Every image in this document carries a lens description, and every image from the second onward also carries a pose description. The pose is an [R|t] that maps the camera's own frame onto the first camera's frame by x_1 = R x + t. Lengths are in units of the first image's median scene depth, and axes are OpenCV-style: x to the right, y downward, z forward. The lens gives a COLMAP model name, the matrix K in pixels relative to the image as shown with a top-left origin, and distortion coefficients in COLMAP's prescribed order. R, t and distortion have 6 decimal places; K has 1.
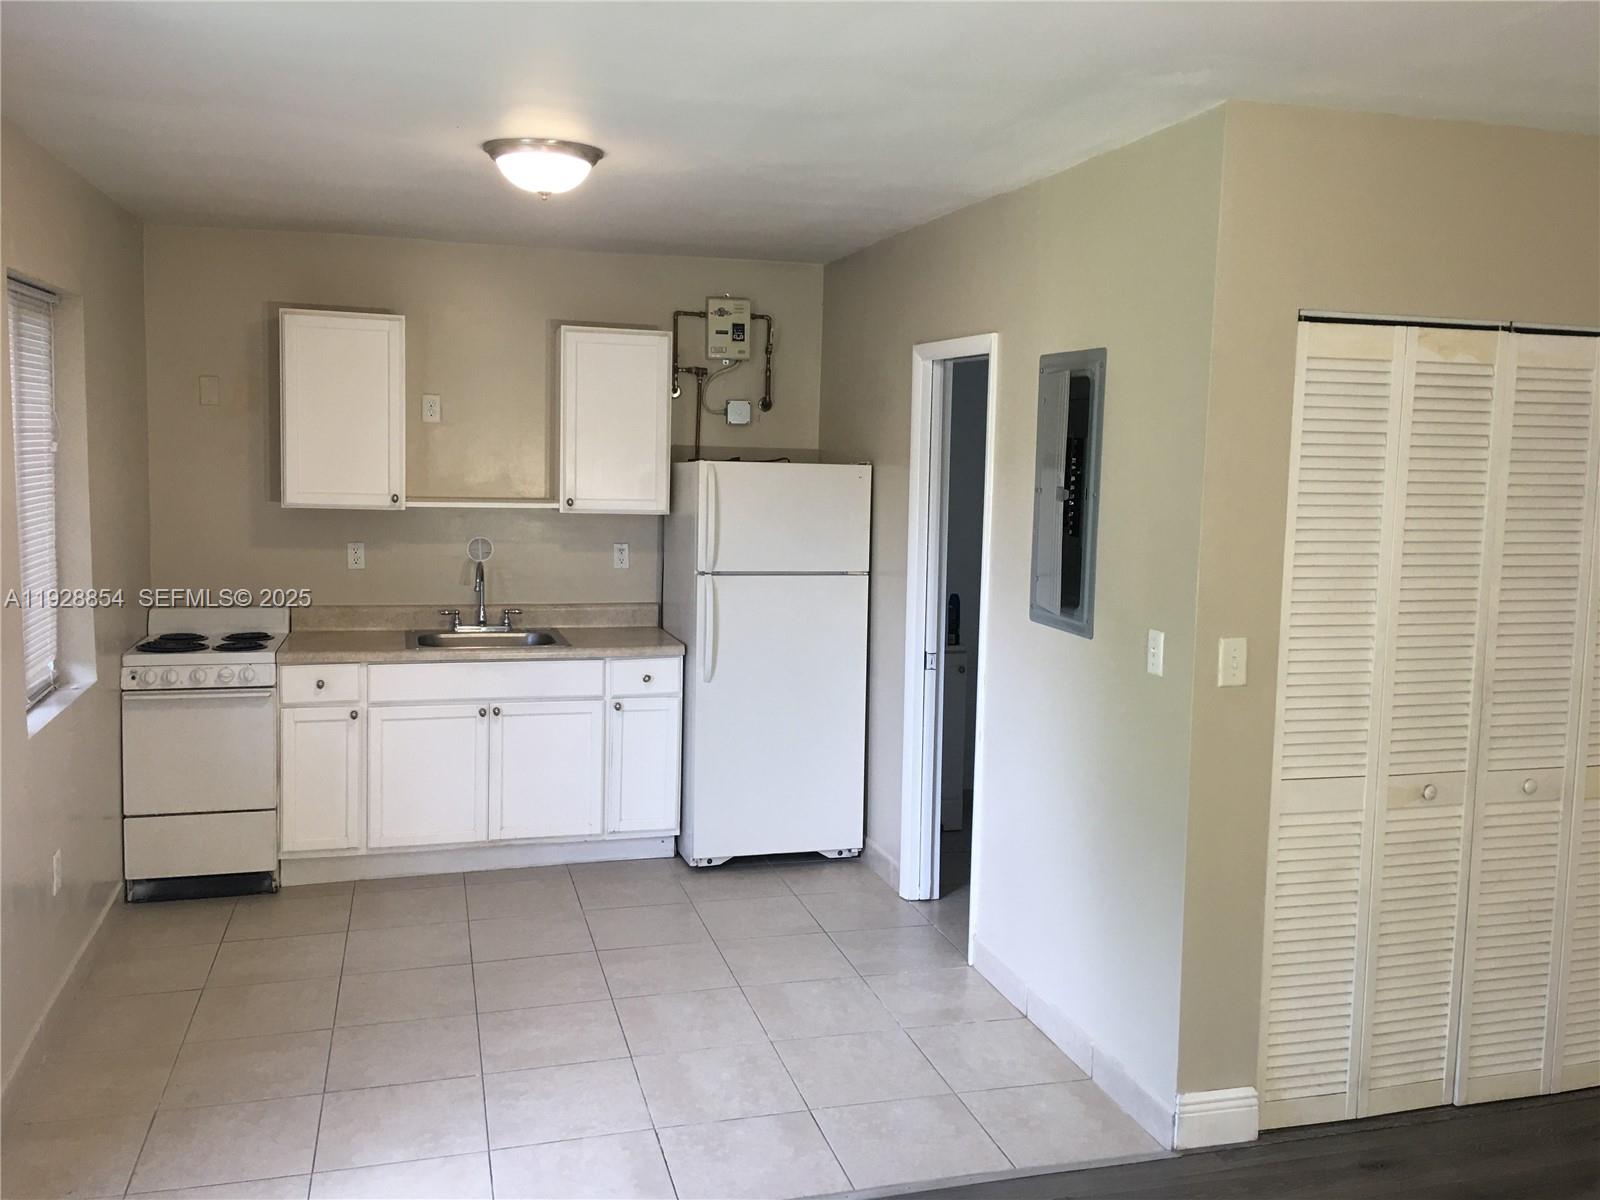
lens RADIAL K [[1349.7, 0, 802.1], [0, 1349.7, 584.0], [0, 0, 1]] dist [0.160183, -0.285530]
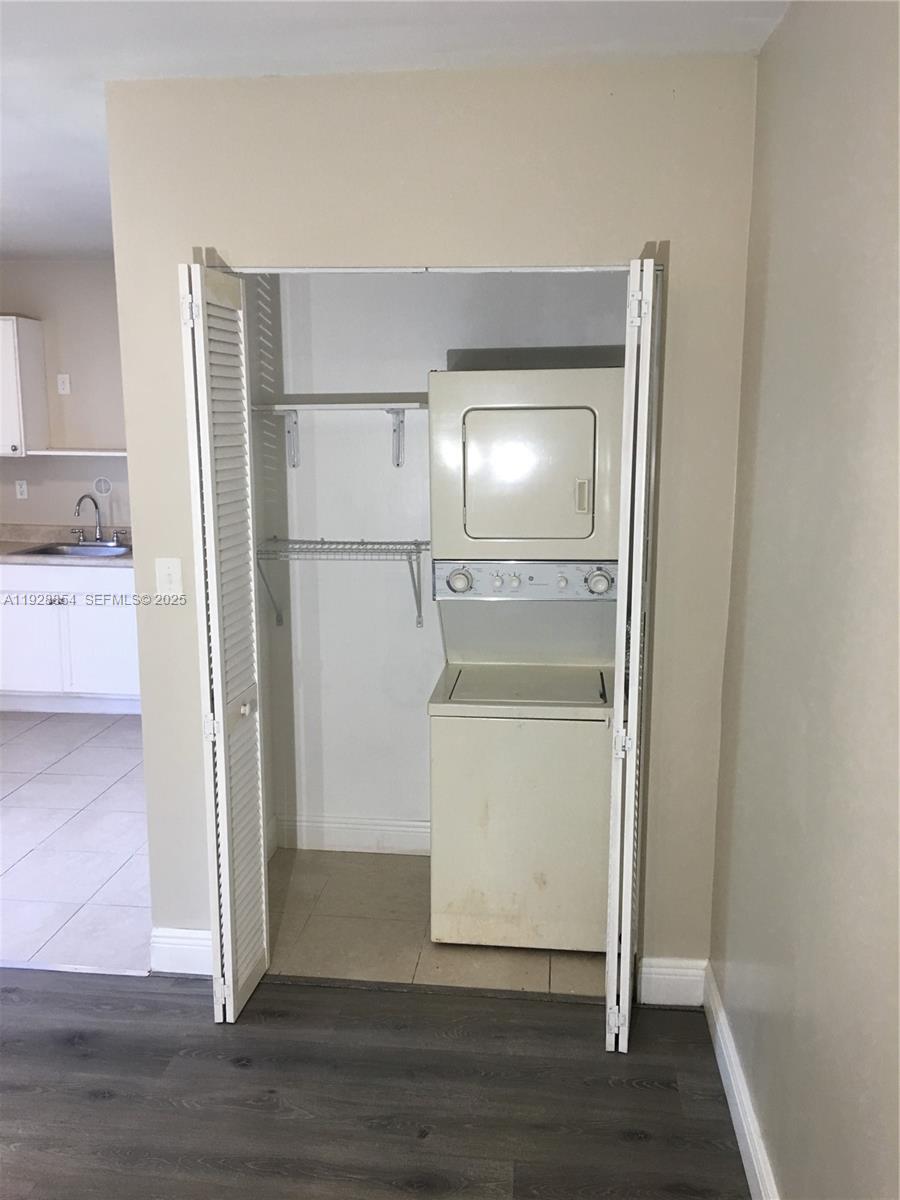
lens RADIAL K [[1012.3, 0, 450.0], [0, 1012.3, 600.0], [0, 0, 1]] dist [0.160183, -0.285530]
pose [[0.928247, 0.048908, -0.368734, 0.519935], [-0.021717, 0.996753, 0.077537, 0.001286], [0.371329, -0.063965, 0.926295, 0.163101]]
